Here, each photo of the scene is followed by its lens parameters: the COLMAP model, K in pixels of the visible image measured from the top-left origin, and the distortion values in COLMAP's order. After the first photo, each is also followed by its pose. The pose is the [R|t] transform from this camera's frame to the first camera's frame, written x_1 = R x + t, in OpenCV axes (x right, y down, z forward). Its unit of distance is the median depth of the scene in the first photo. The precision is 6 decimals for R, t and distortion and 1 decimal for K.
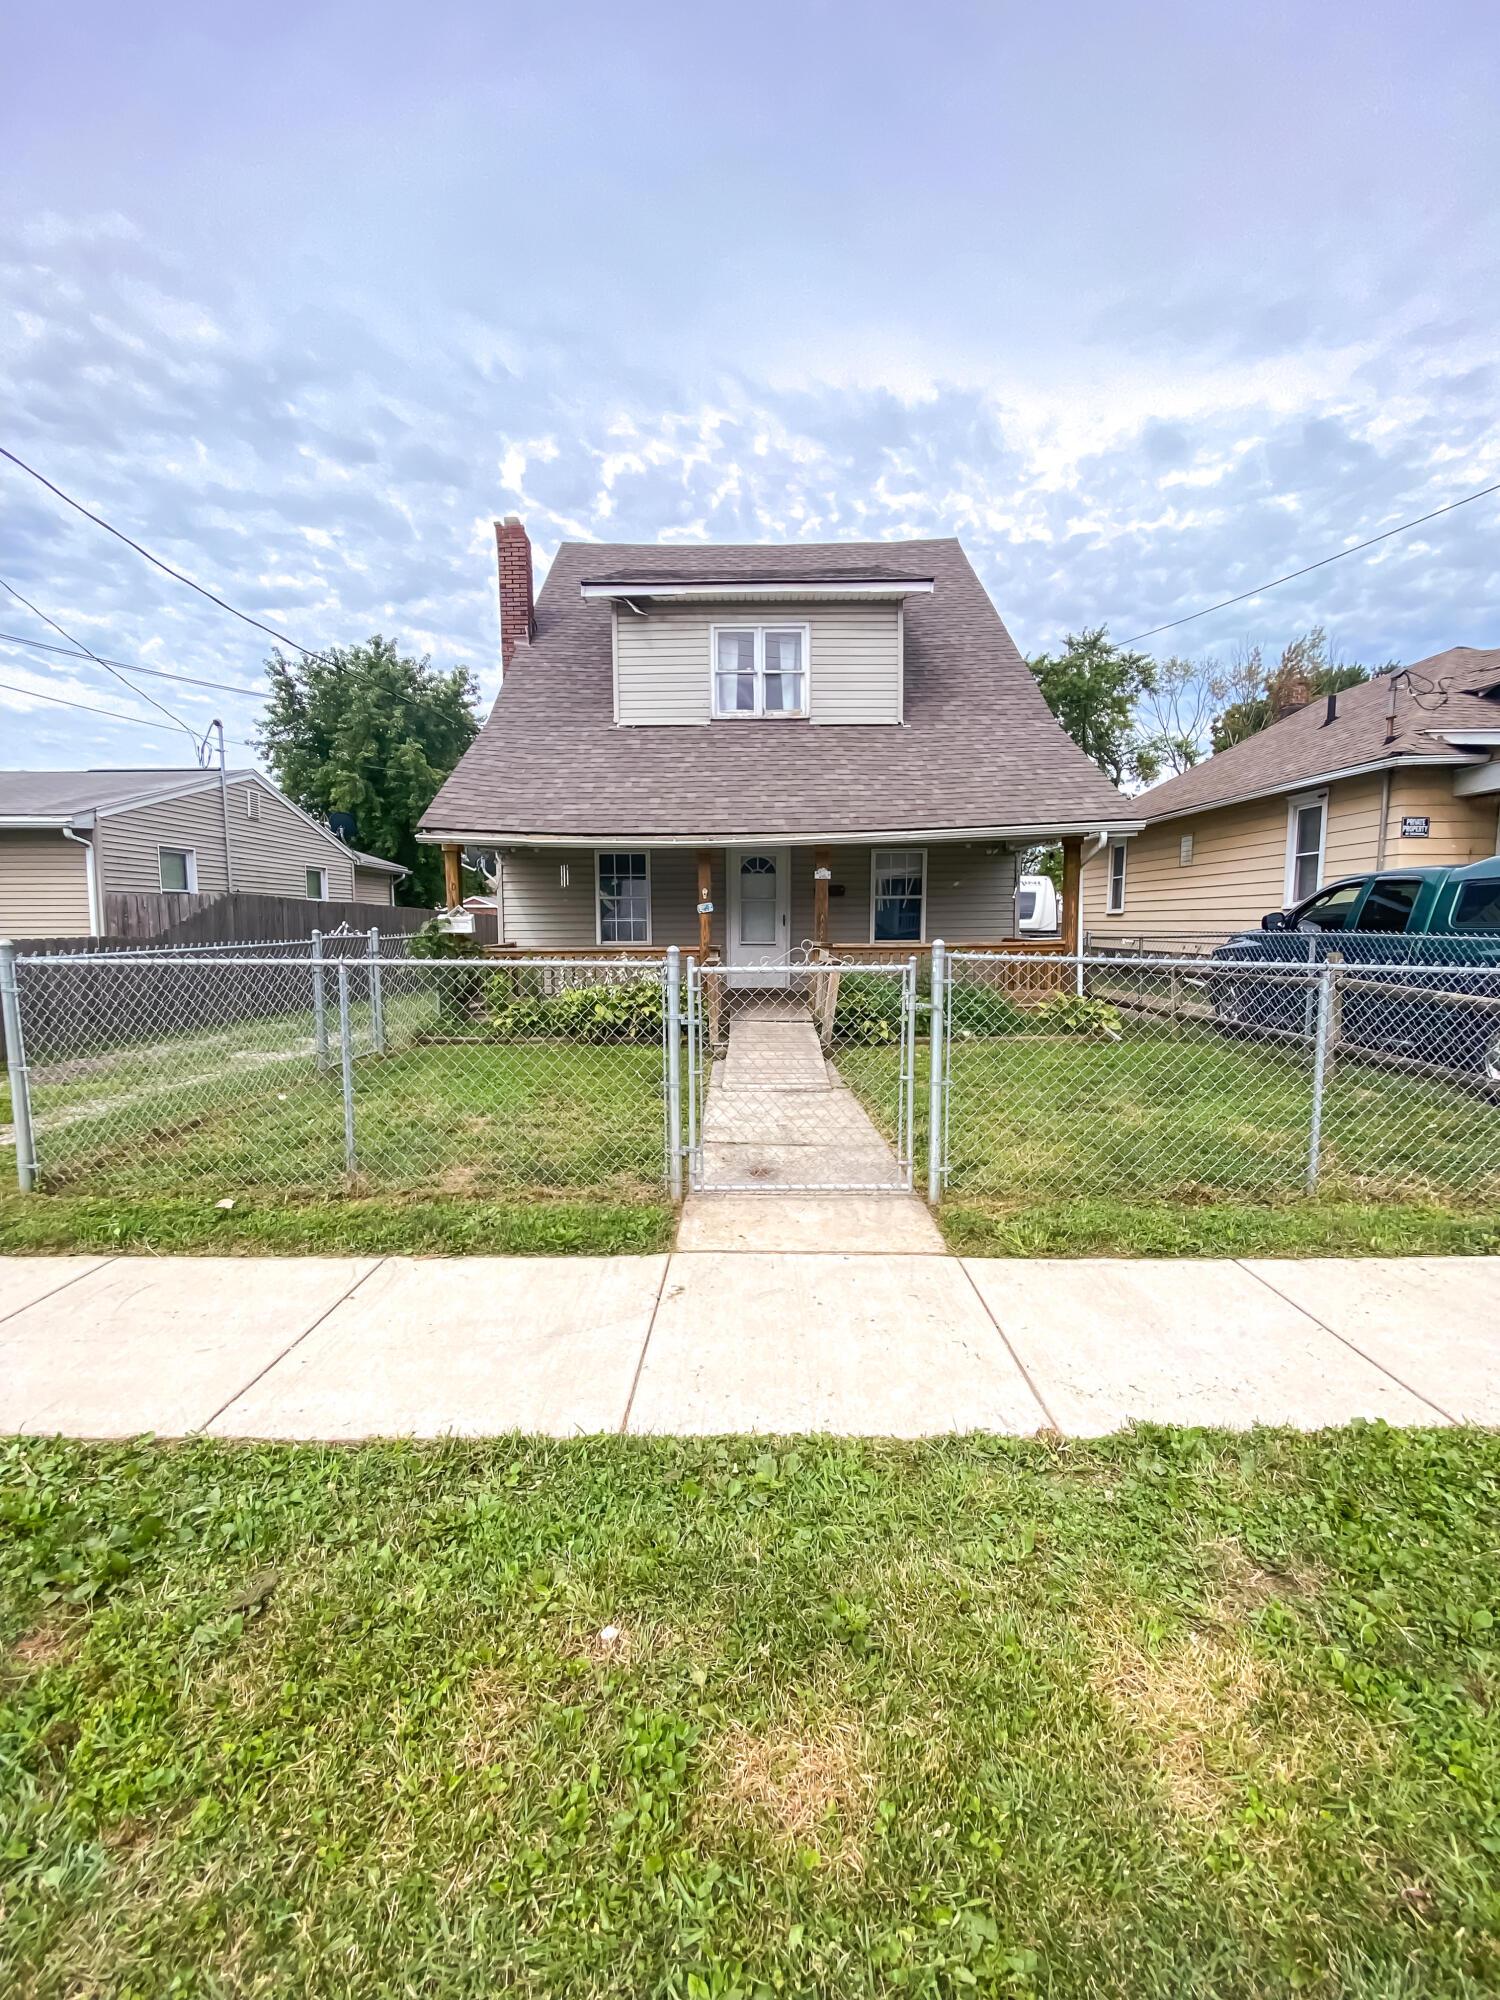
lens RADIAL K [[807.6, 0, 756.9], [0, 807.6, 998.4], [0, 0, 1]] dist [0.028356, -0.026884]
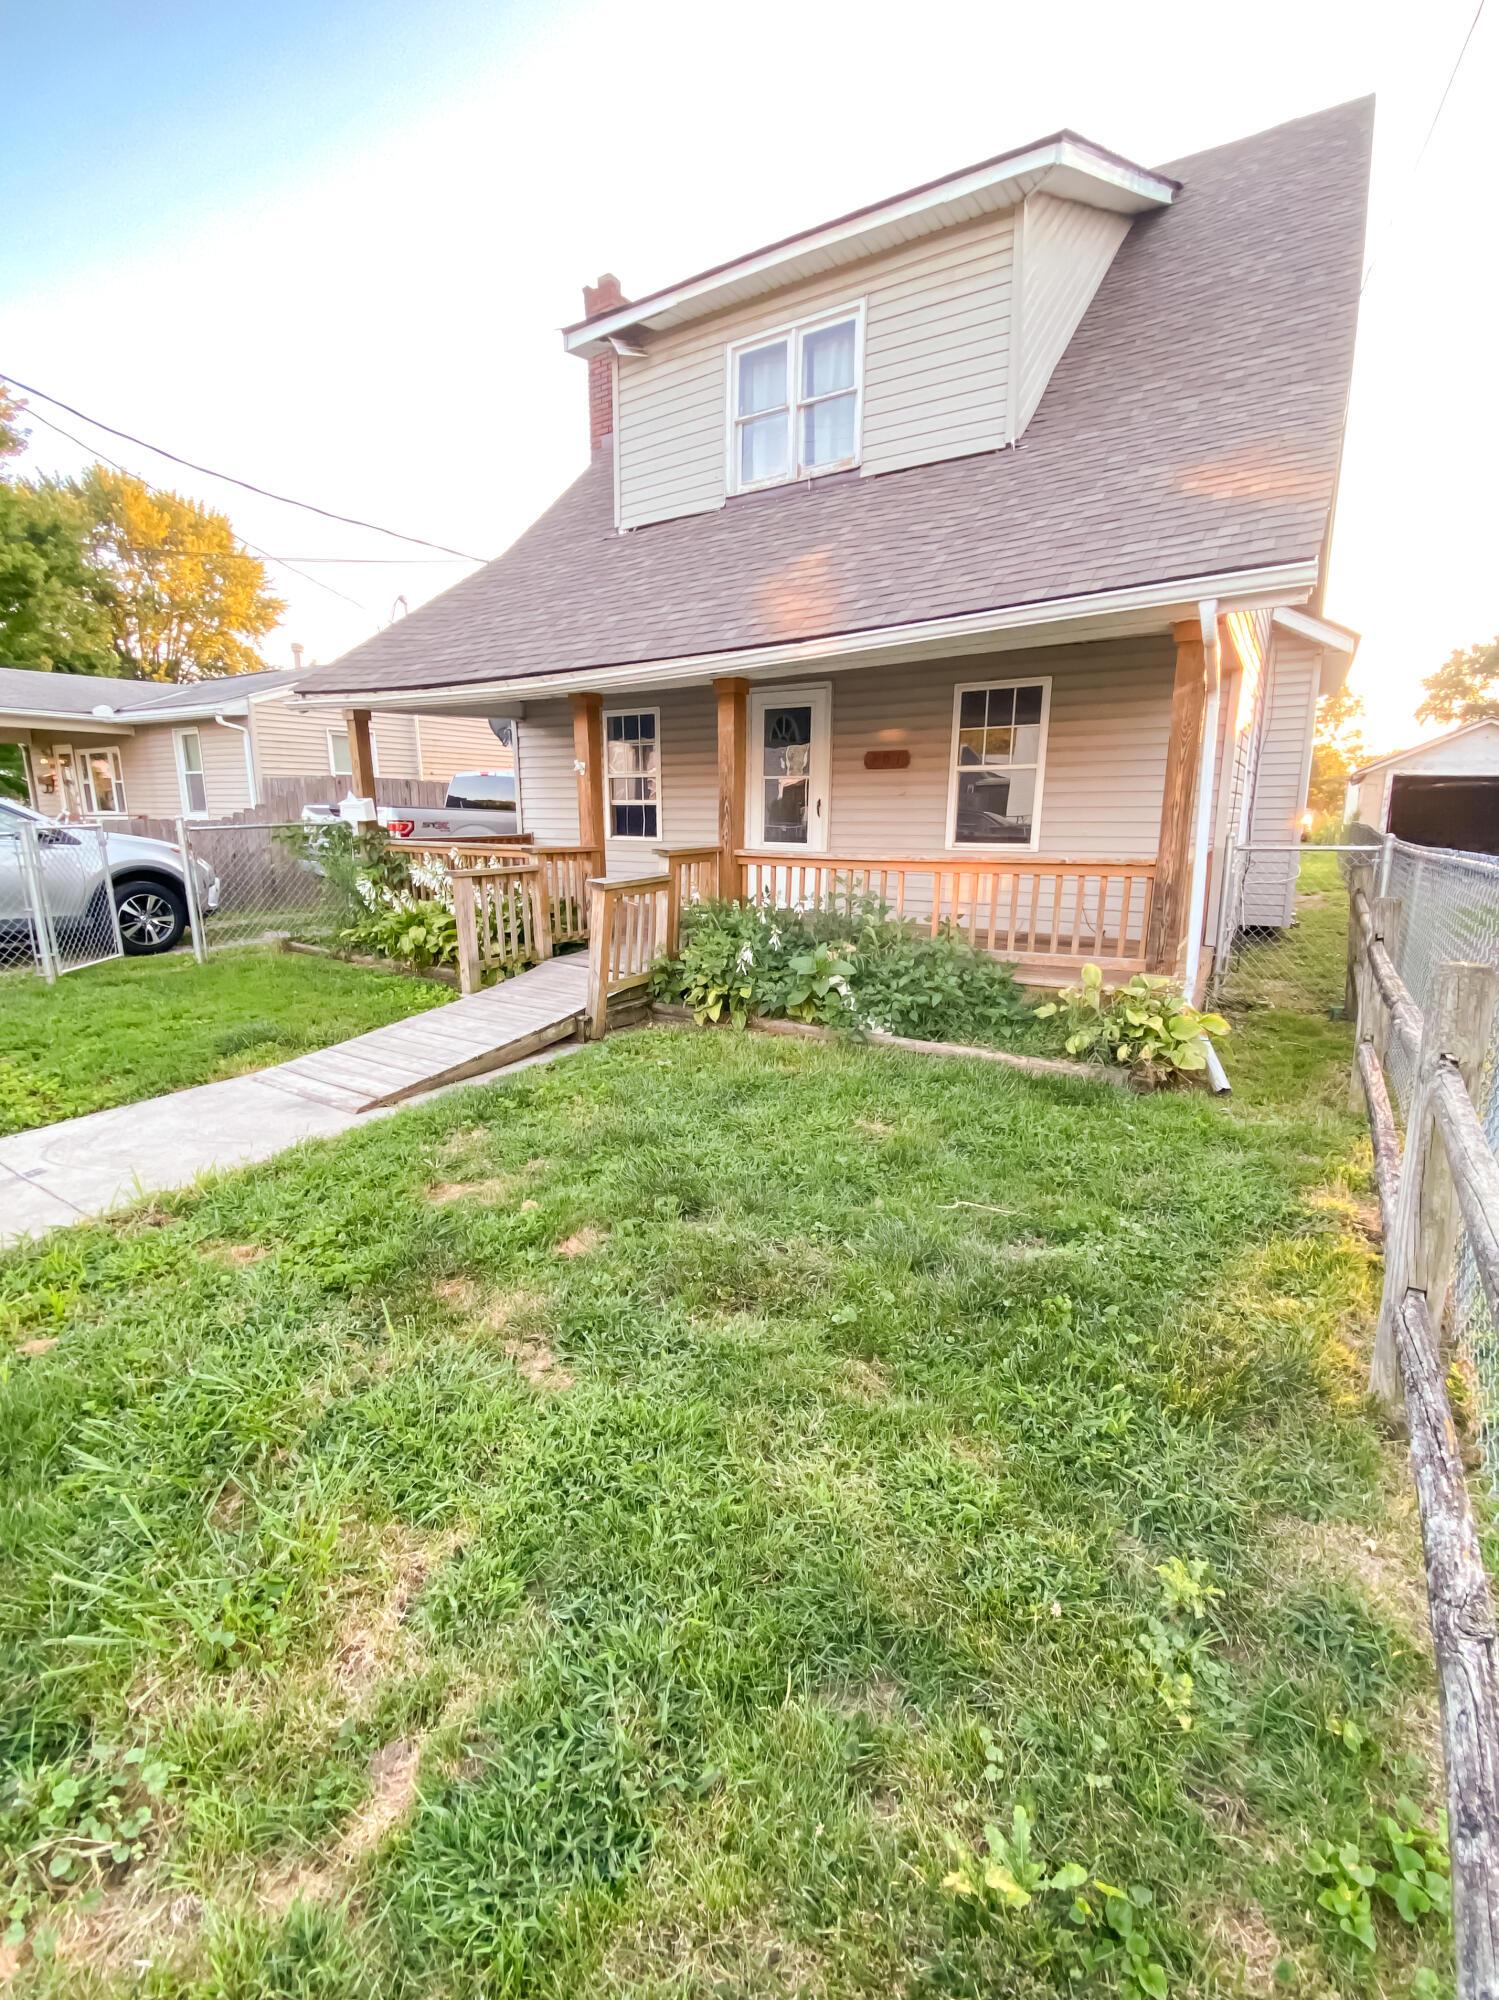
lens RADIAL K [[835.7, 0, 749.3], [0, 835.7, 992.6], [0, 0, 1]] dist [0.027274, -0.023653]
pose [[0.846643, 0.121093, -0.518201, 0.370610], [-0.051164, 0.987778, 0.147233, -0.044087], [0.529696, -0.098140, 0.842491, 0.383083]]
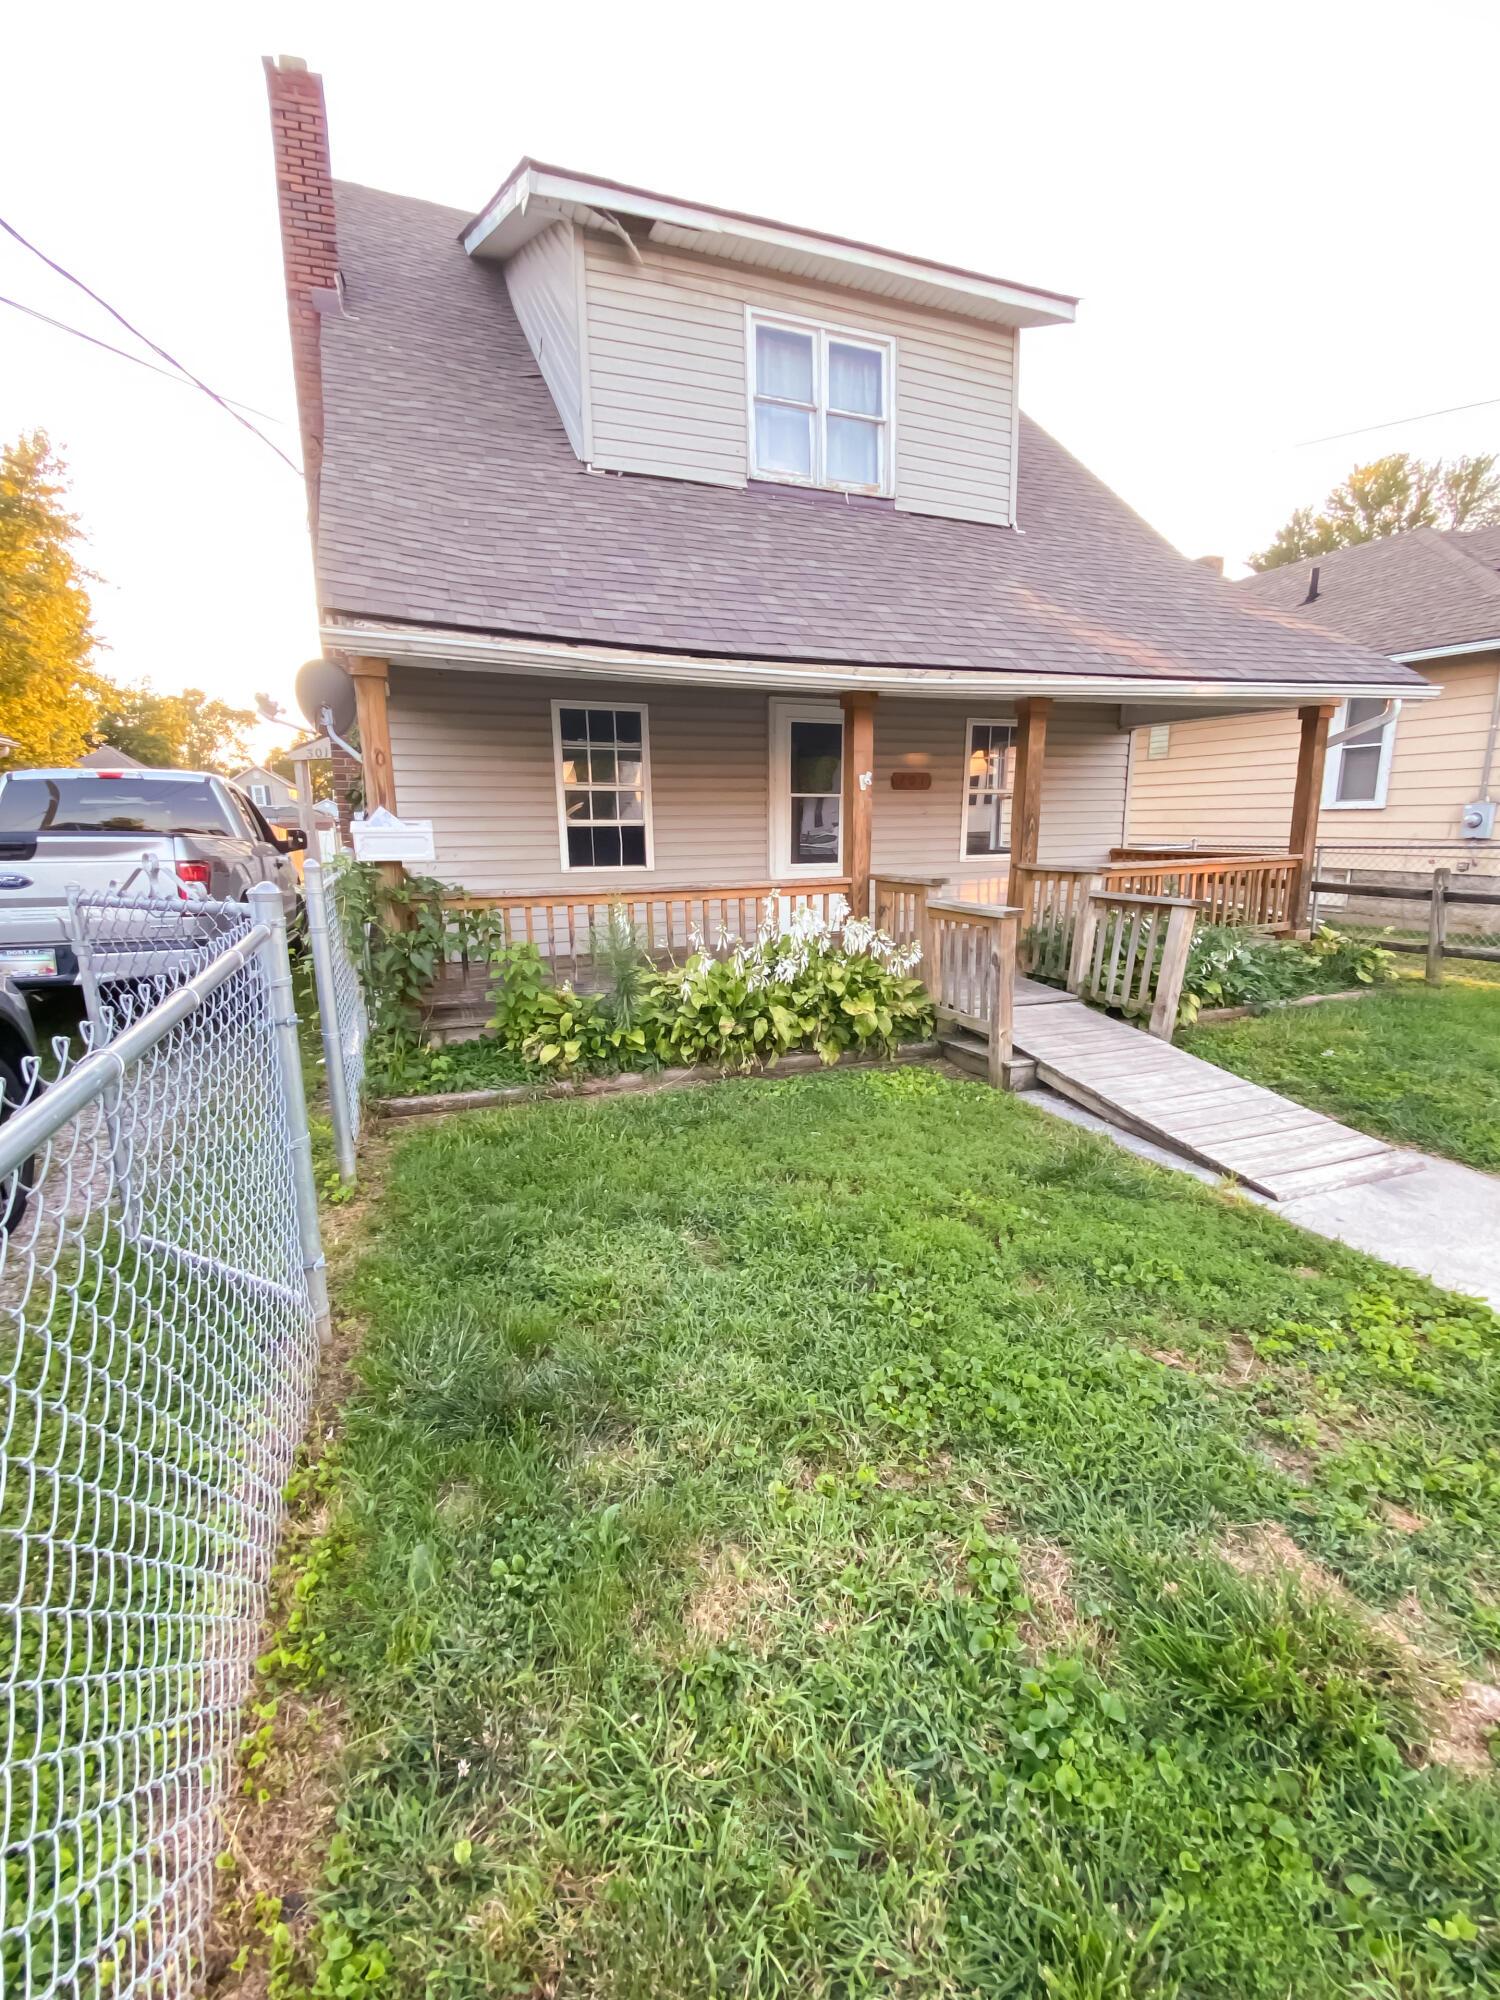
lens RADIAL K [[835.7, 0, 749.8], [0, 835.7, 992.6], [0, 0, 1]] dist [0.027274, -0.023653]
pose [[0.933223, -0.073286, 0.351744, -0.301959], [0.034771, 0.992803, 0.114600, -0.042857], [-0.357612, -0.094716, 0.929055, 0.393420]]
